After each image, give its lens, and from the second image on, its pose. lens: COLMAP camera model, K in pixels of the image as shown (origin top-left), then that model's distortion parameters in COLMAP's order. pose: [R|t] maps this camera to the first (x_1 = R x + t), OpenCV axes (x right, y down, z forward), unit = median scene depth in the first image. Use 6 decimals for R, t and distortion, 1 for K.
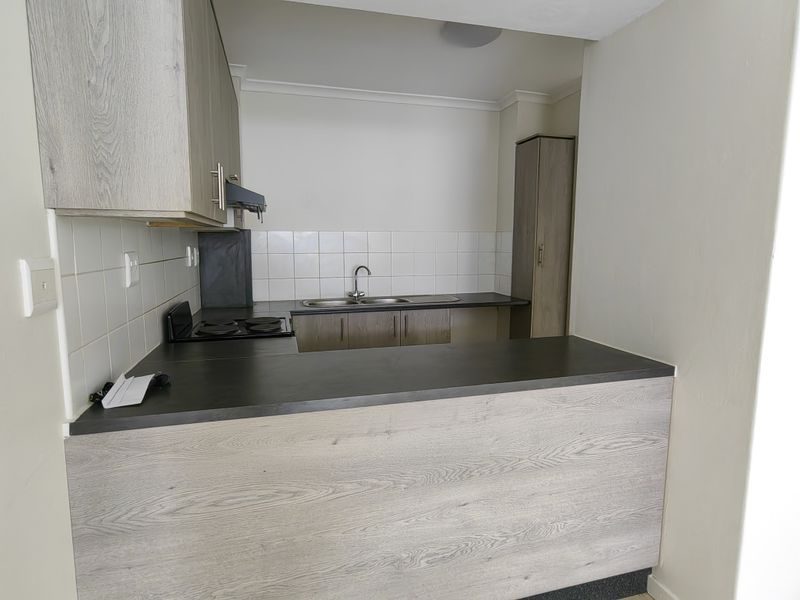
lens RADIAL K [[450.4, 0, 400.0], [0, 450.4, 300.0], [0, 0, 1]] dist [0.004562, 0.001411]
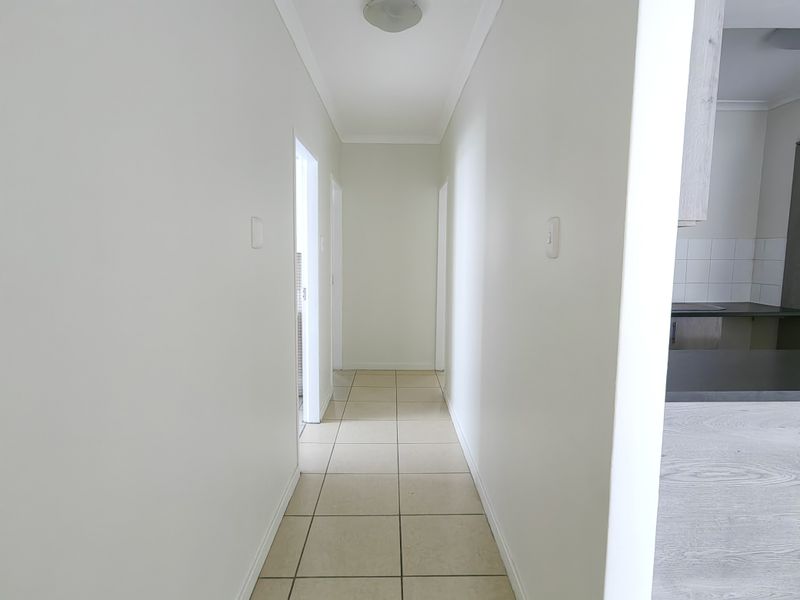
lens RADIAL K [[450.4, 0, 400.0], [0, 450.4, 300.0], [0, 0, 1]] dist [0.004562, 0.001411]
pose [[0.969519, 0.027111, -0.243511, -0.824285], [-0.031641, 0.999391, -0.014709, 0.046840], [0.242964, 0.021965, 0.969787, -0.288372]]
